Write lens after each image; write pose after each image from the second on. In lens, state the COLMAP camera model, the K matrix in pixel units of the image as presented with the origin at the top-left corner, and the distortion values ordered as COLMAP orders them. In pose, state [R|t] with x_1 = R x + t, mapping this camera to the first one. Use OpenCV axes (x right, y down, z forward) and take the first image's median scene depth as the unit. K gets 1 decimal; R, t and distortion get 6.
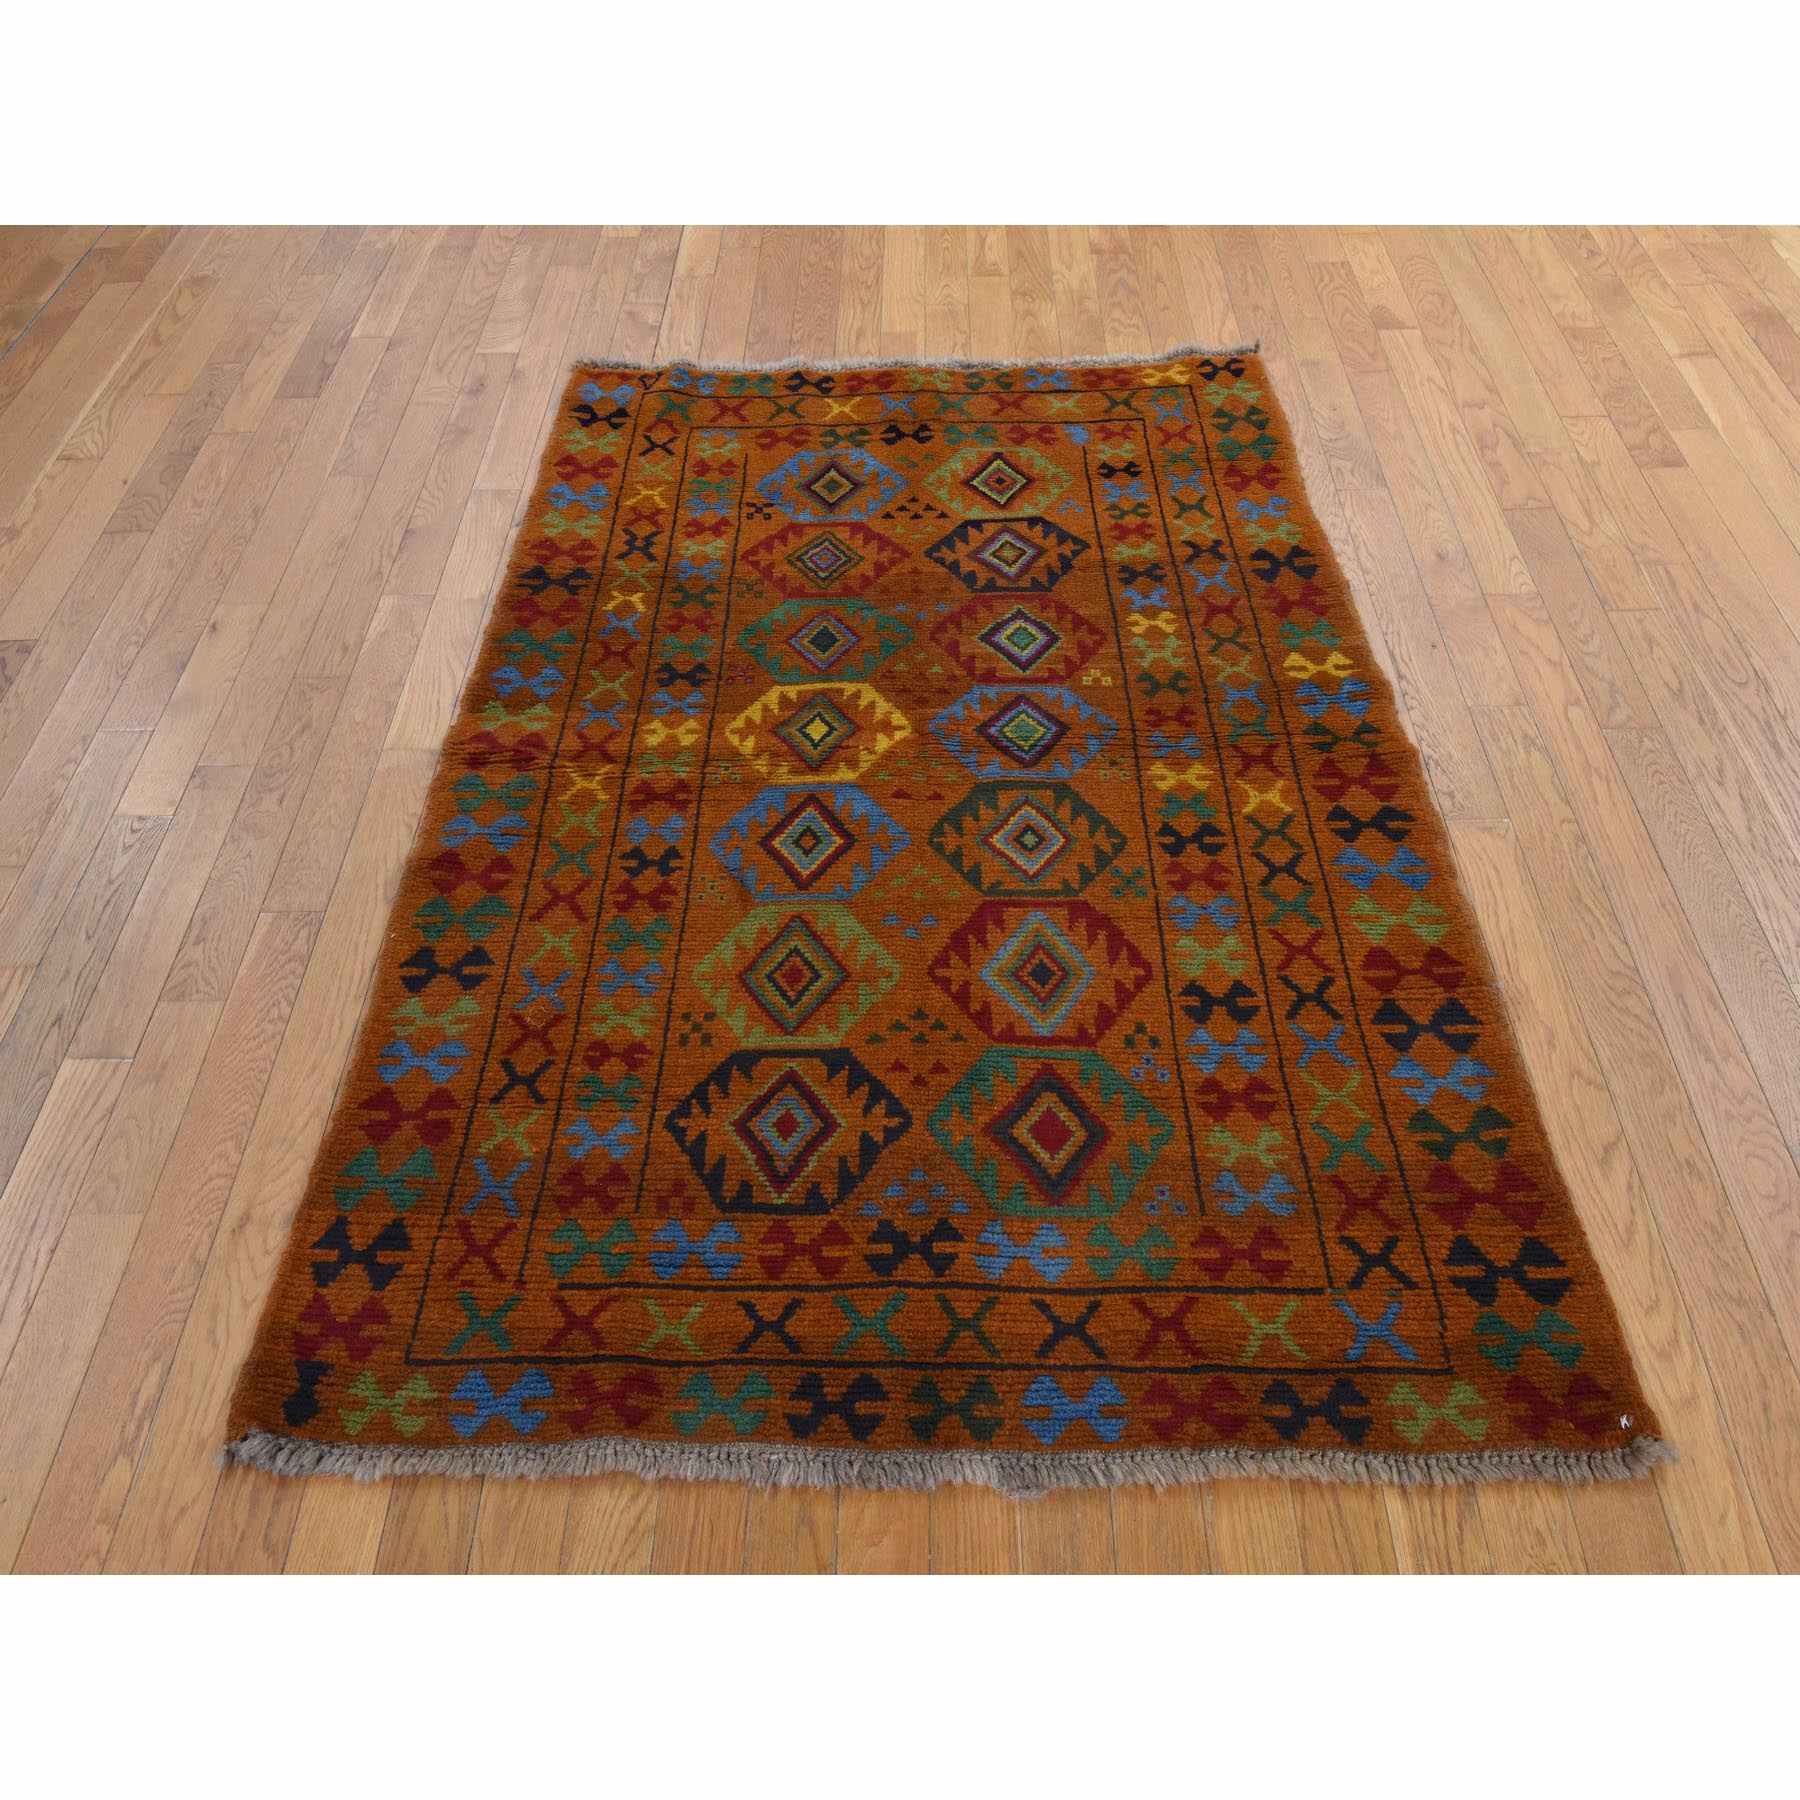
lens RADIAL K [[1875.5, 0, 900.0], [0, 1875.5, 900.0], [0, 0, 1]] dist [-0.013209, 0.002864]
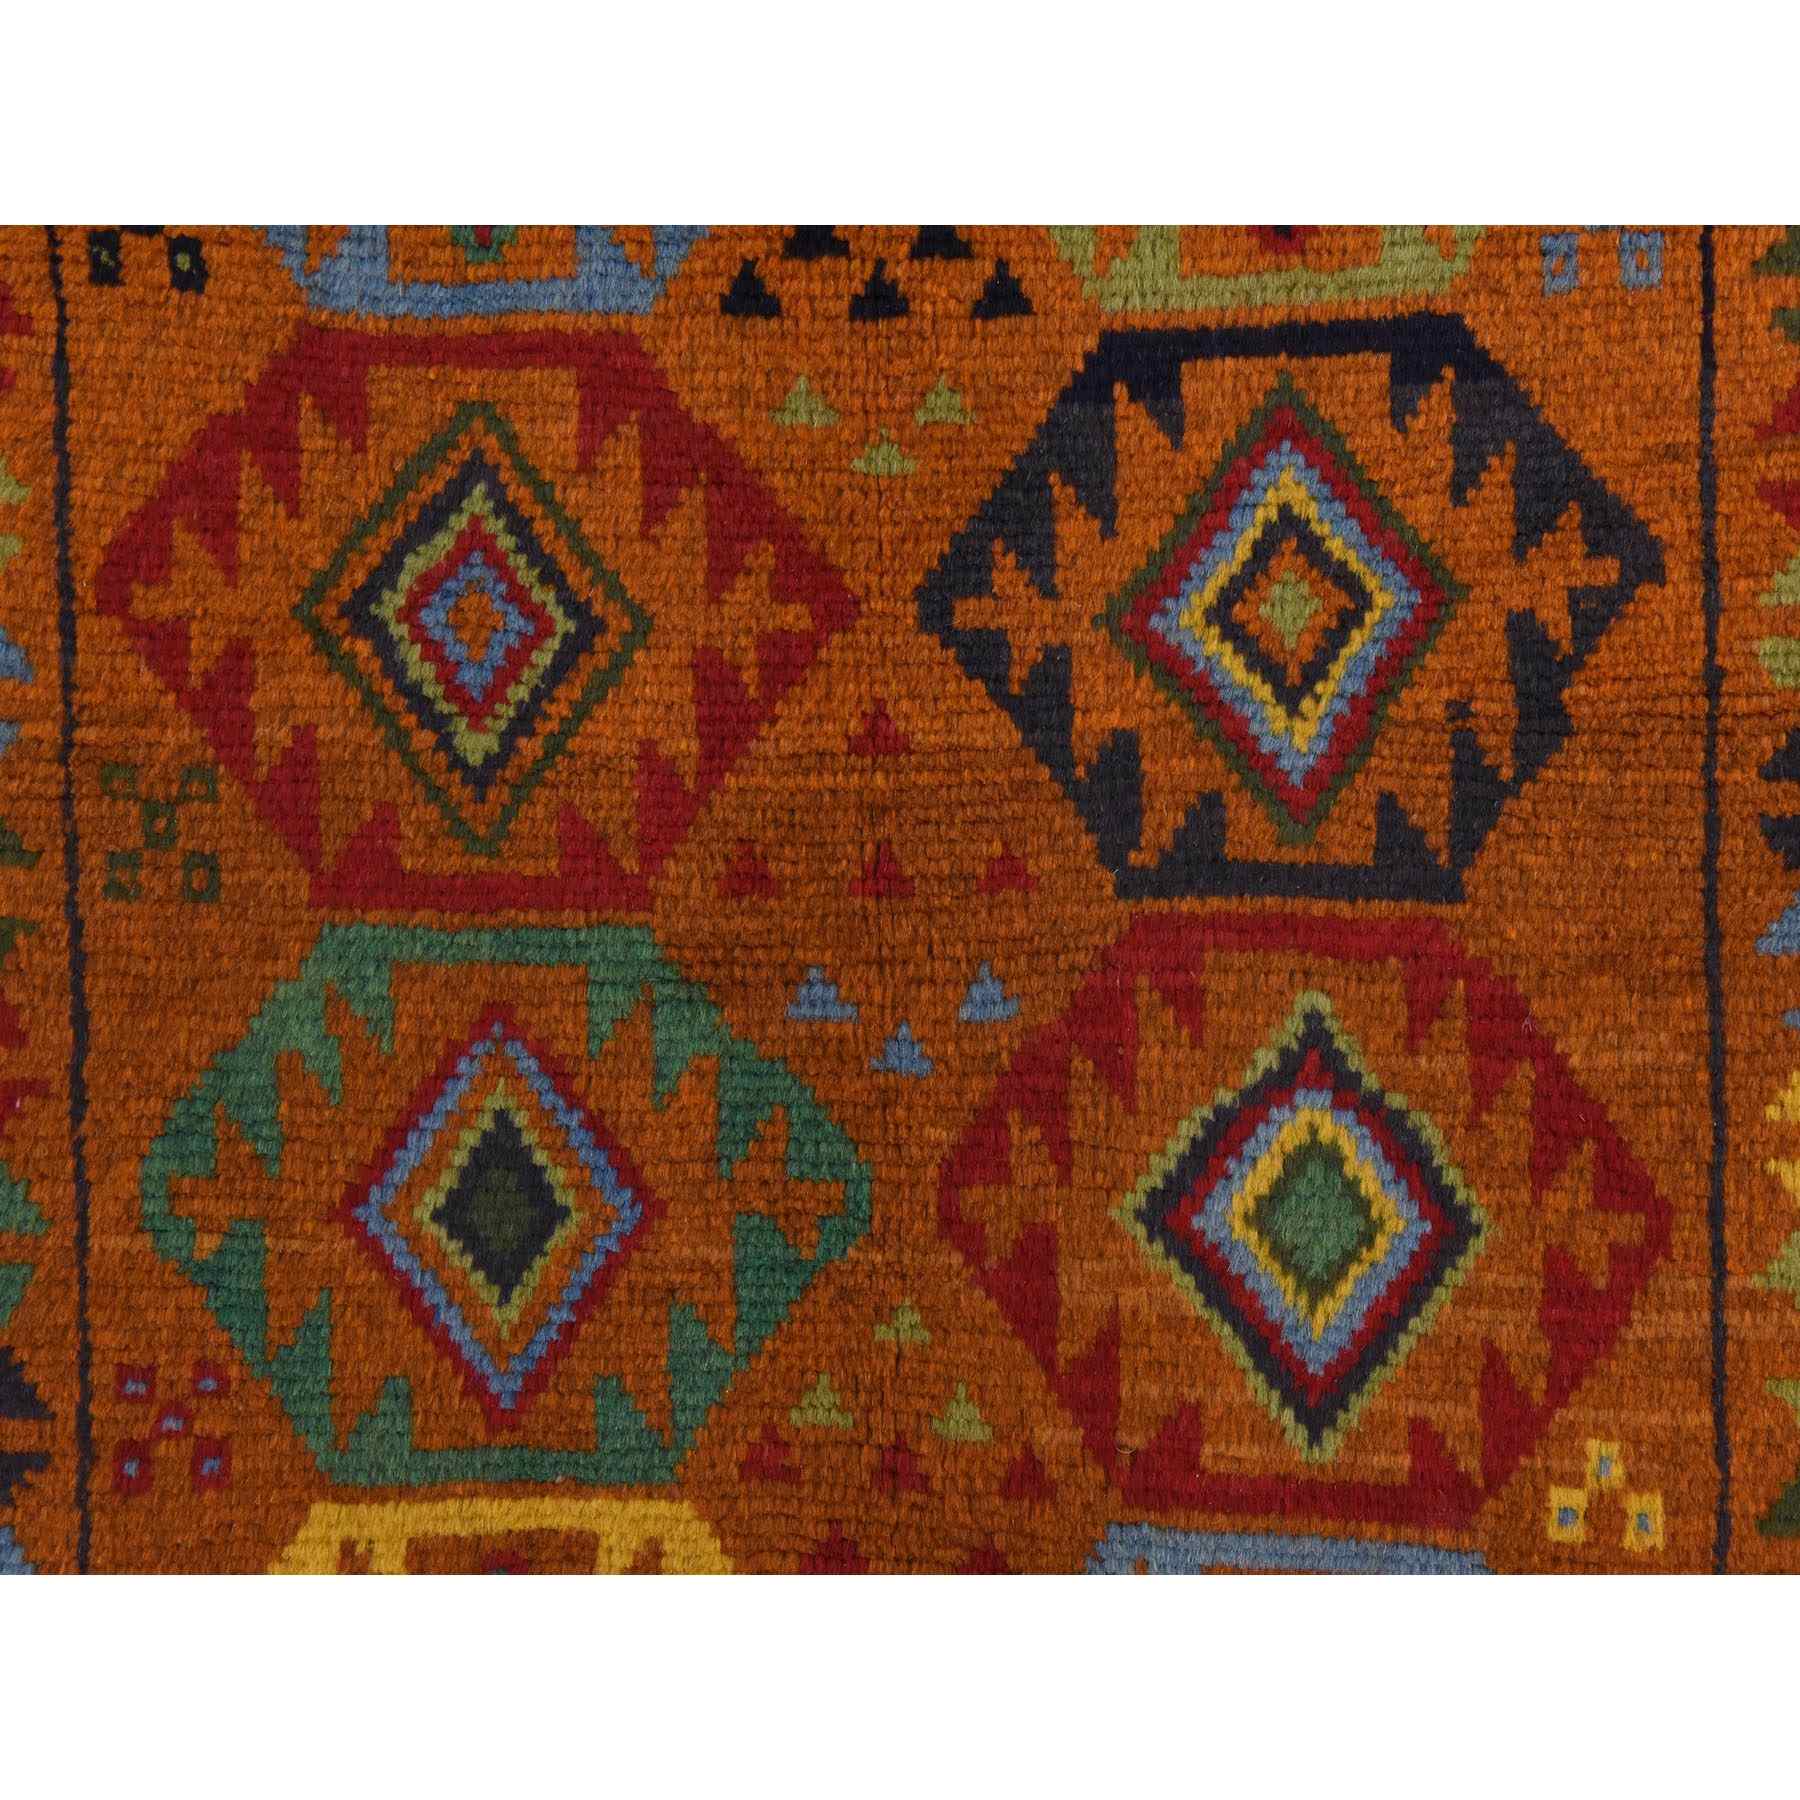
lens RADIAL K [[4048.6, 0, 900.0], [0, 4048.6, 900.0], [0, 0, 1]] dist [0.293035, -0.144765]
pose [[0.999895, -0.008881, 0.011419, 0.005356], [-0.003778, 0.601635, 0.798762, -0.582919], [-0.013964, -0.798722, 0.601538, 0.713018]]
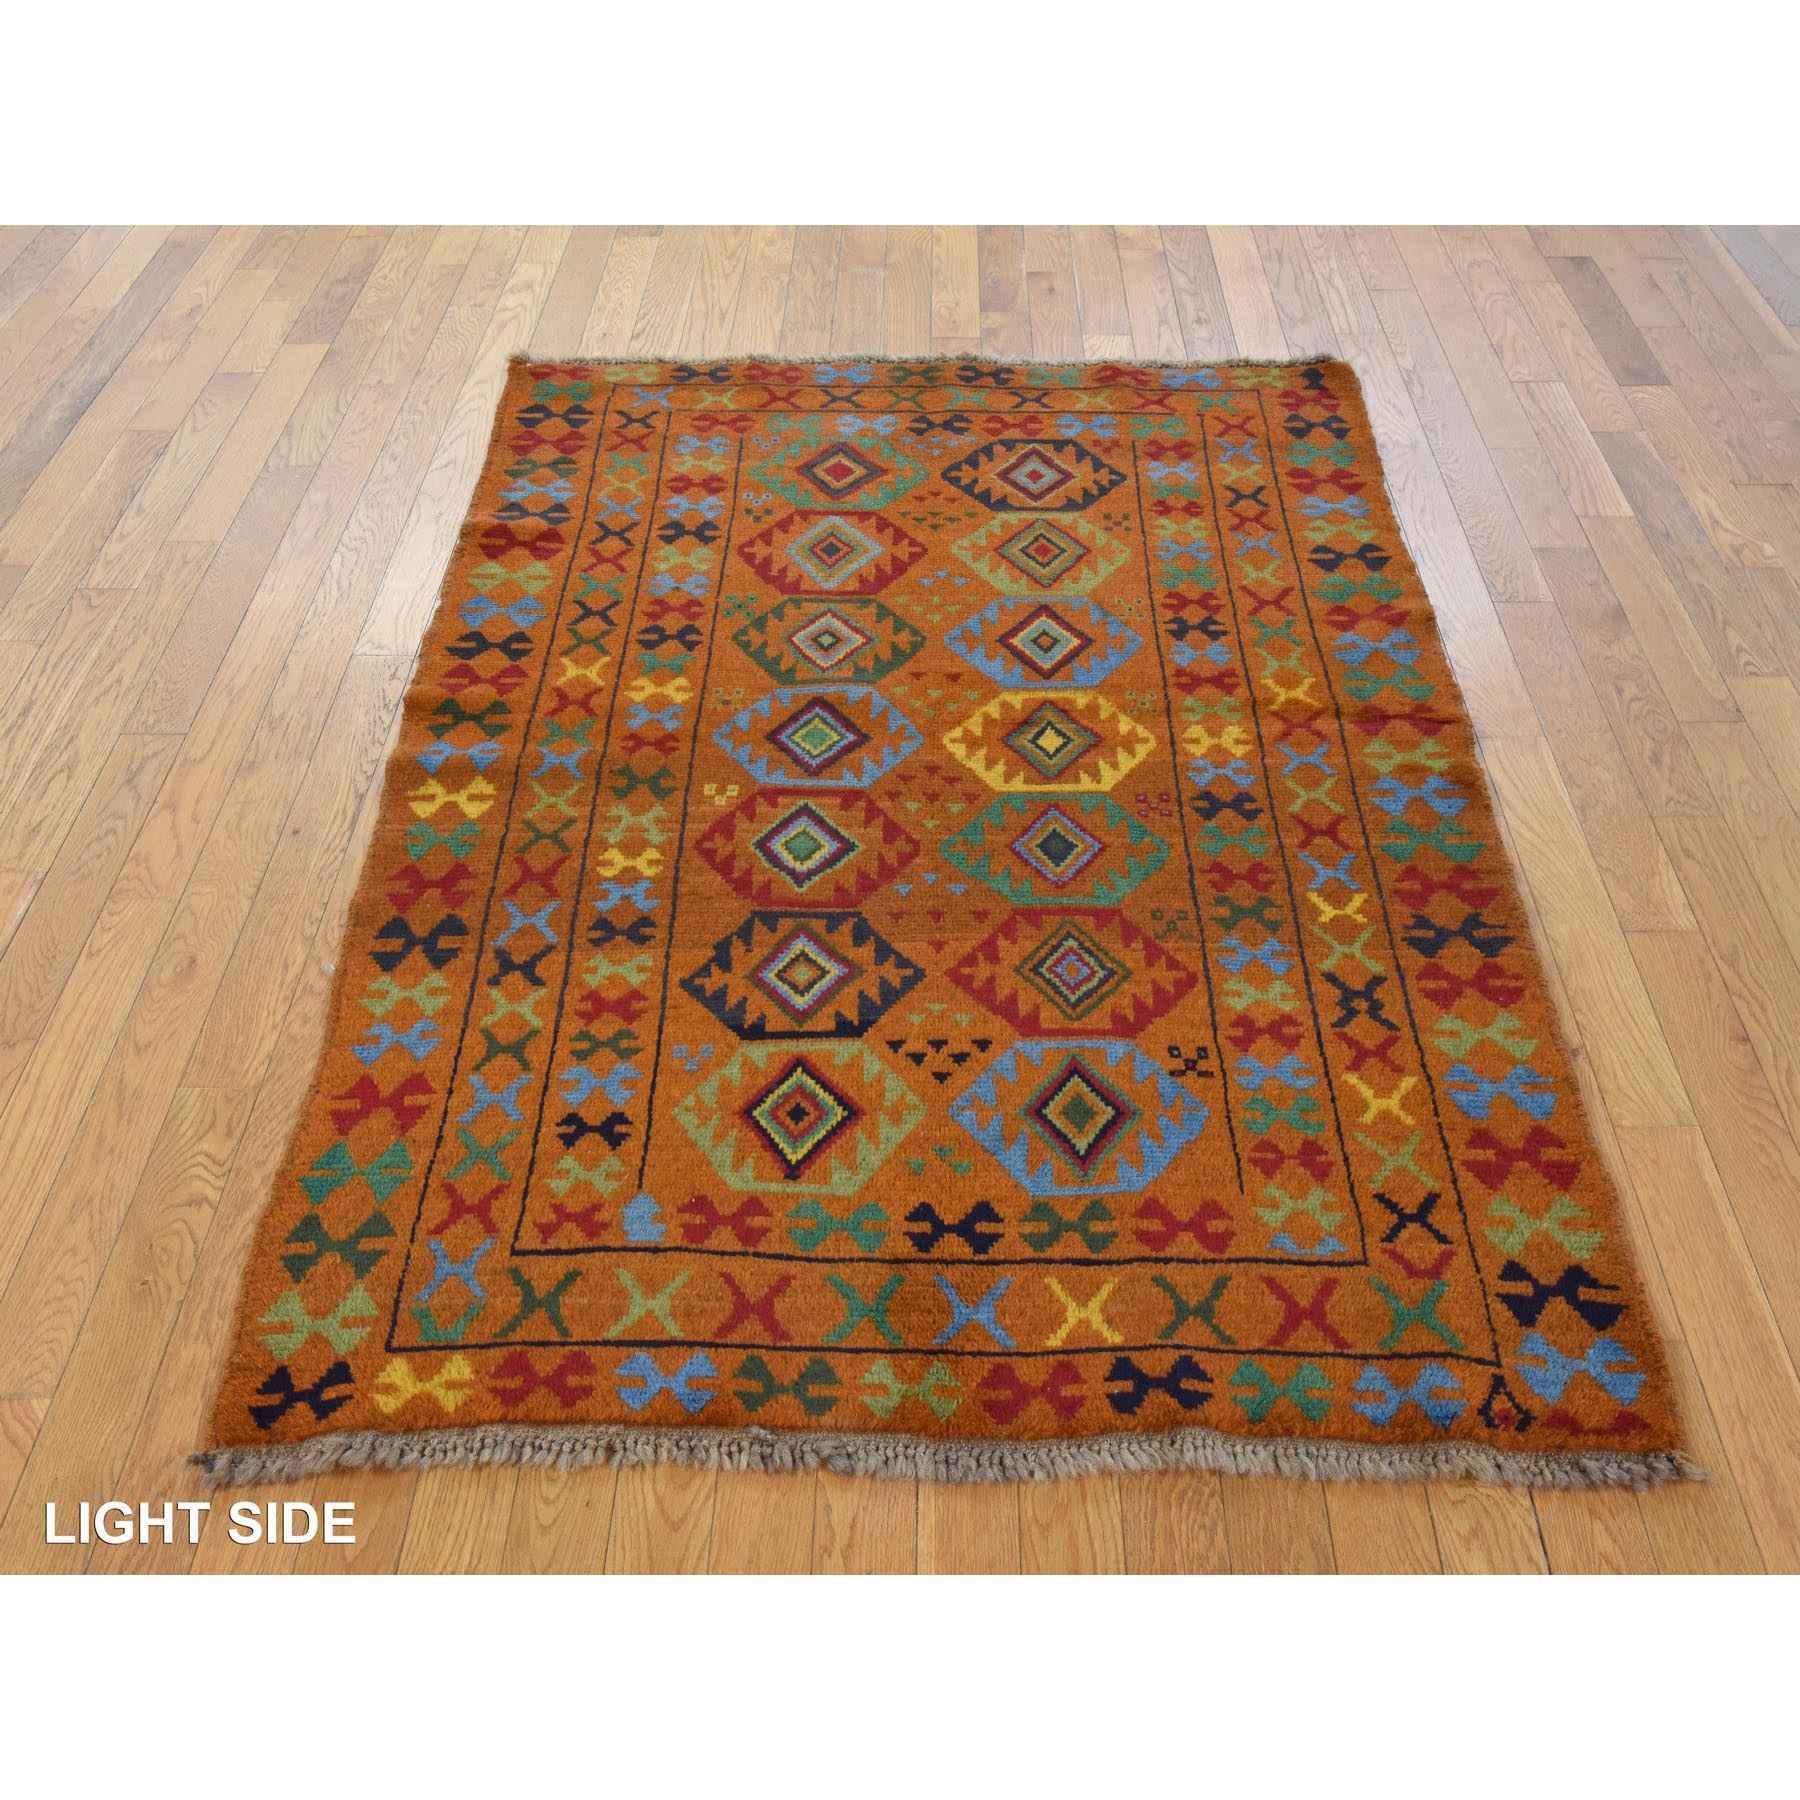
lens RADIAL K [[1875.5, 0, 900.0], [0, 1875.5, 900.0], [0, 0, 1]] dist [-0.013209, 0.002864]
pose [[-0.998932, 0.028425, 0.036429, -0.003489], [0.038942, 0.093523, 0.994855, -0.909189], [0.024872, 0.995211, -0.094530, 1.091862]]
